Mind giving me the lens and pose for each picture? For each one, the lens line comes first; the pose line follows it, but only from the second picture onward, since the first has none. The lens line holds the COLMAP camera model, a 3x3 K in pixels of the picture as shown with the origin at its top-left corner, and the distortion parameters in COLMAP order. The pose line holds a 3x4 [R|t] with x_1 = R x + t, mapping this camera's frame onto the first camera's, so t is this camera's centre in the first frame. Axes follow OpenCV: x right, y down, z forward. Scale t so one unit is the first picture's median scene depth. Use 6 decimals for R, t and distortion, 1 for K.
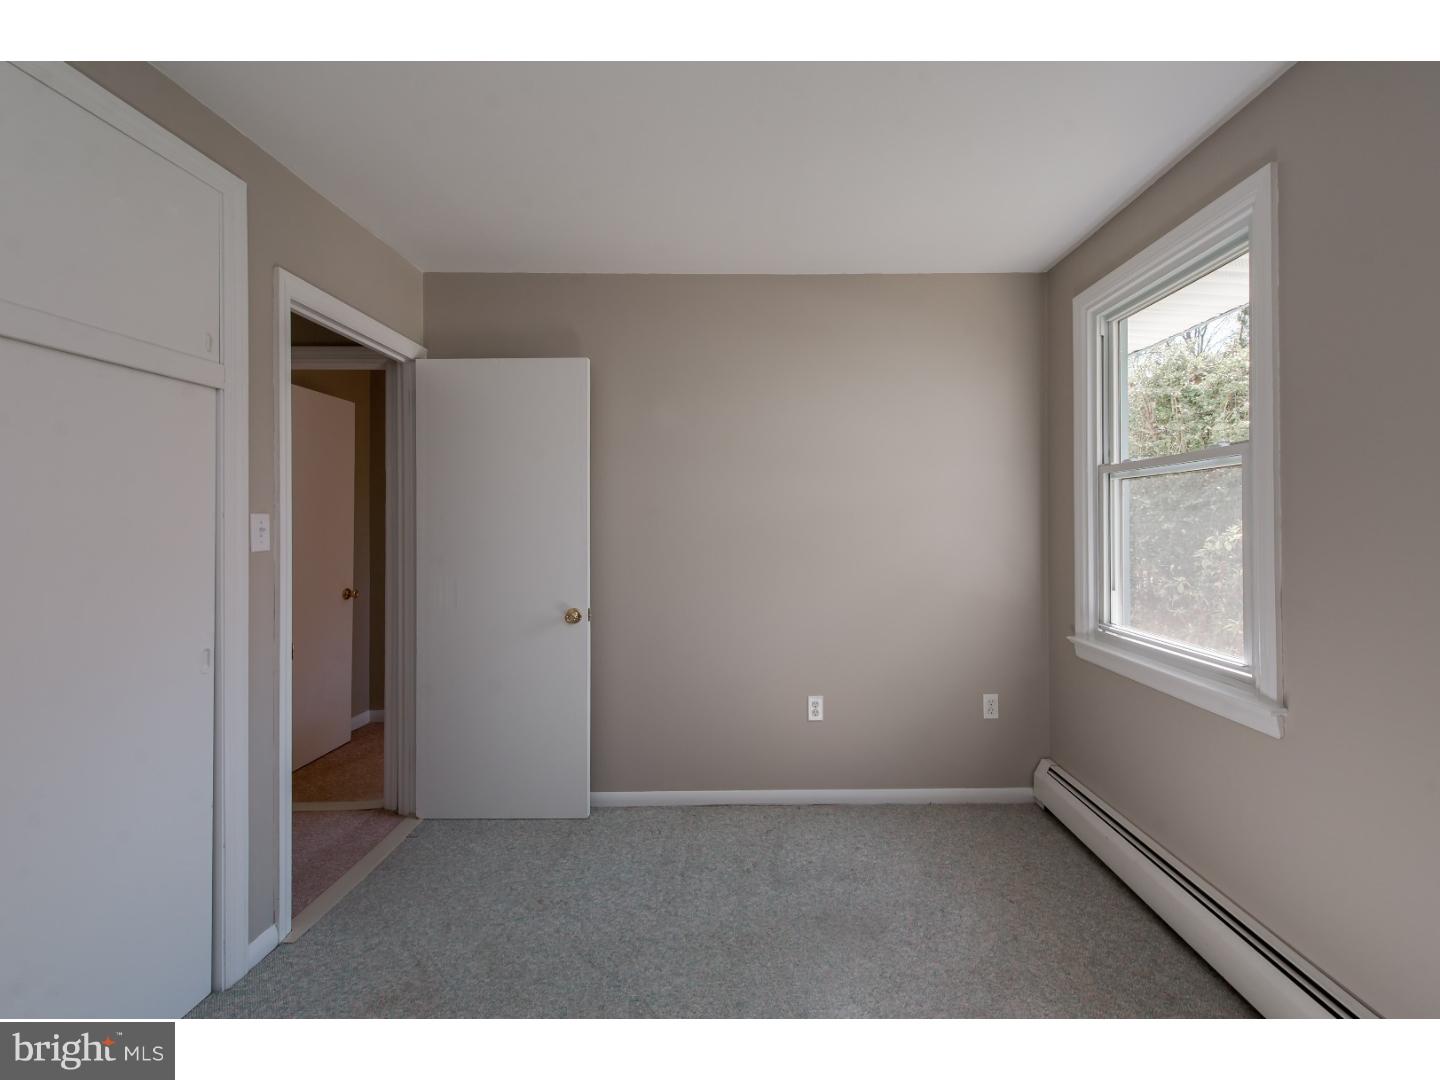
lens RADIAL K [[569.9, 0, 751.0], [0, 569.9, 538.1], [0, 0, 1]] dist [0.014714, -0.008994]
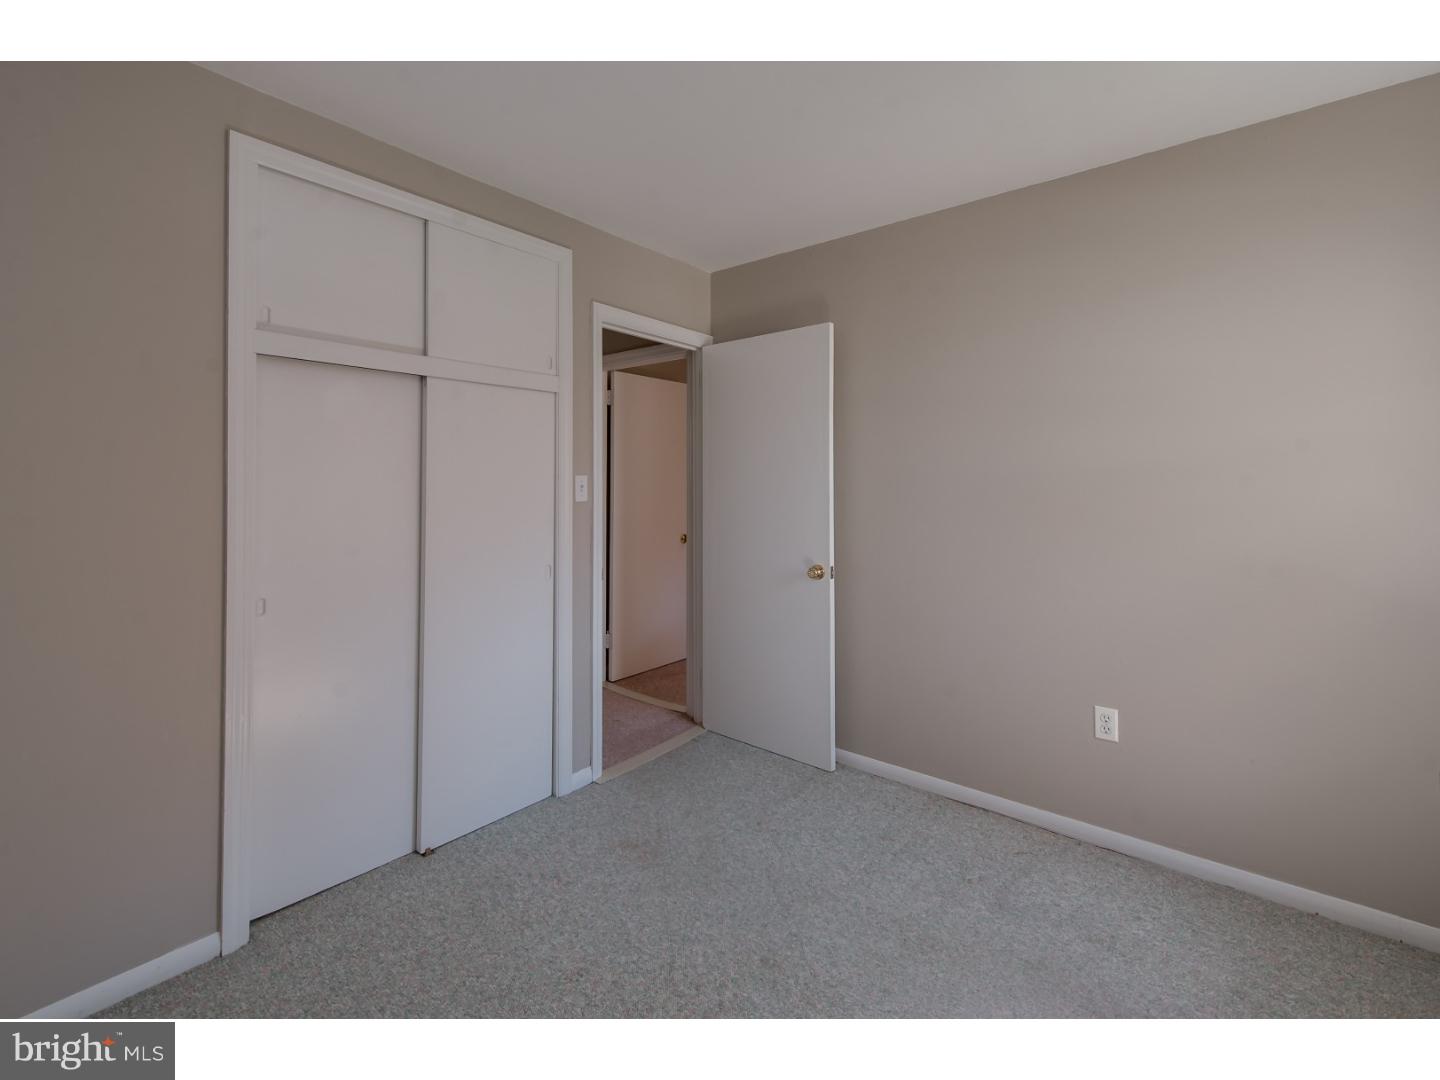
lens RADIAL K [[620.2, 0, 719.7], [0, 620.2, 494.7], [0, 0, 1]] dist [0.000158, -0.000536]
pose [[0.769467, 0.017775, -0.638439, 0.287224], [-0.021748, 0.999762, 0.001623, -0.002729], [0.638316, 0.012636, 0.769671, 0.016549]]
